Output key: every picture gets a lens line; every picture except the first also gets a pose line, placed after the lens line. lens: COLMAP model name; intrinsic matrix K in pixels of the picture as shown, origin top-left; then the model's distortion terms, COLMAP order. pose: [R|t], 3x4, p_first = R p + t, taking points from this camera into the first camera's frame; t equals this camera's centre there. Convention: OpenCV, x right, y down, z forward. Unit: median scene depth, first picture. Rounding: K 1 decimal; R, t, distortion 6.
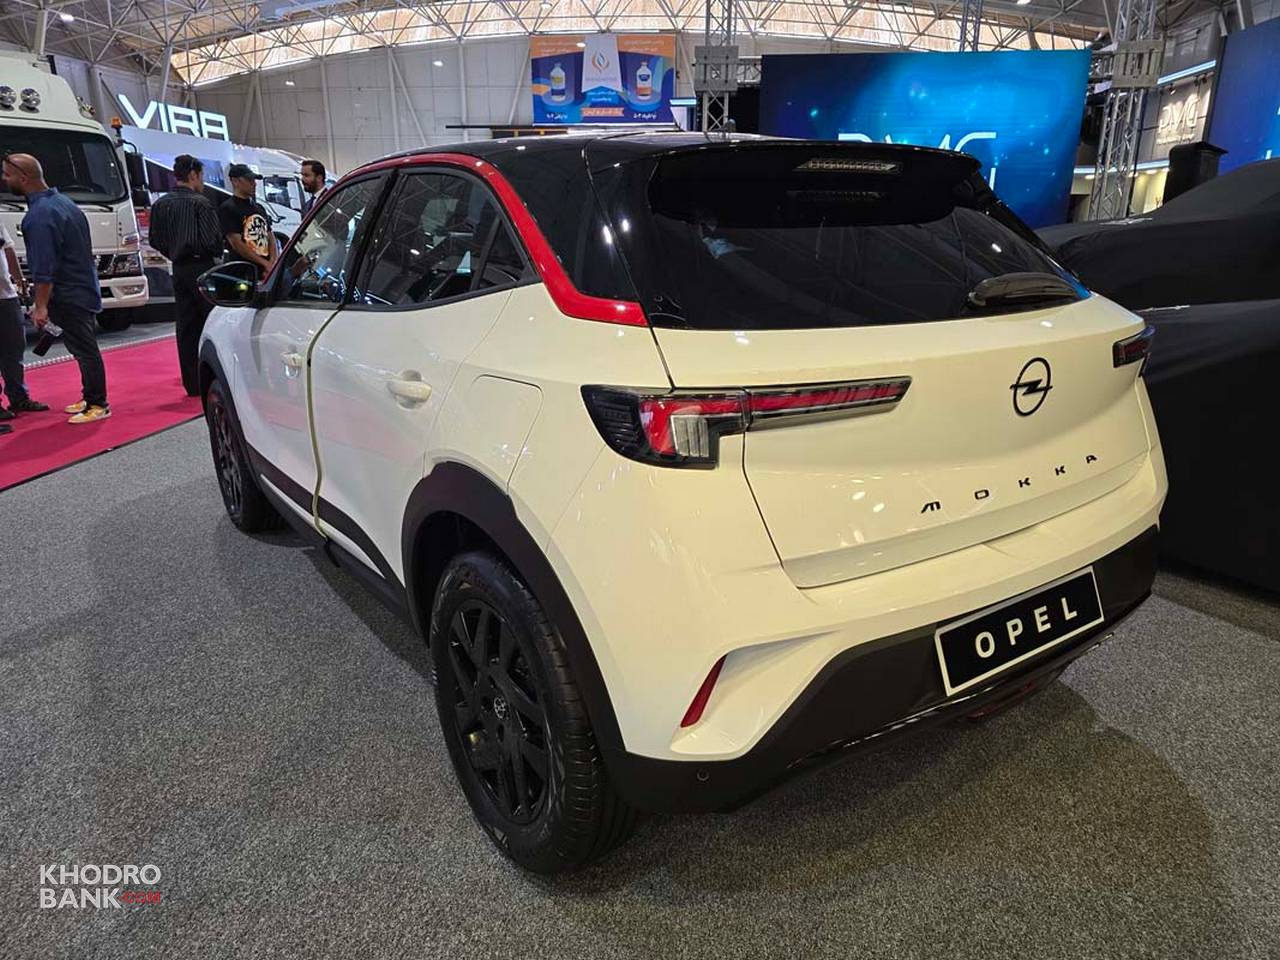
lens RADIAL K [[870.1, 0, 640.0], [0, 870.1, 480.0], [0, 0, 1]] dist [0.057971, -0.046165]
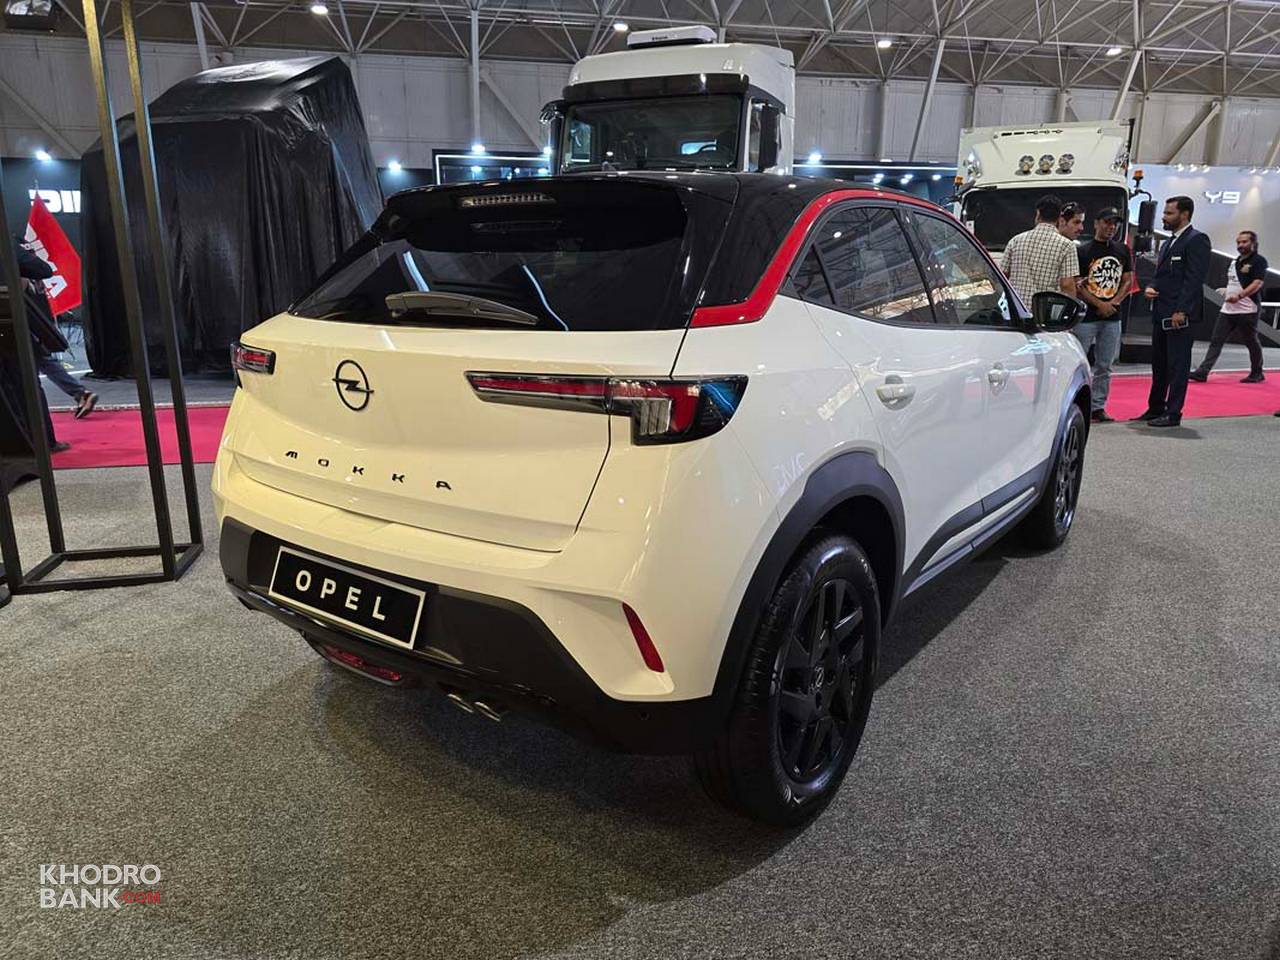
lens RADIAL K [[870.1, 0, 640.0], [0, 870.1, 480.0], [0, 0, 1]] dist [0.057971, -0.046165]
pose [[0.289376, 0.219985, -0.931594, 0.316779], [-0.269226, 0.952651, 0.141329, -0.048214], [0.918574, 0.209913, 0.334900, 0.189590]]
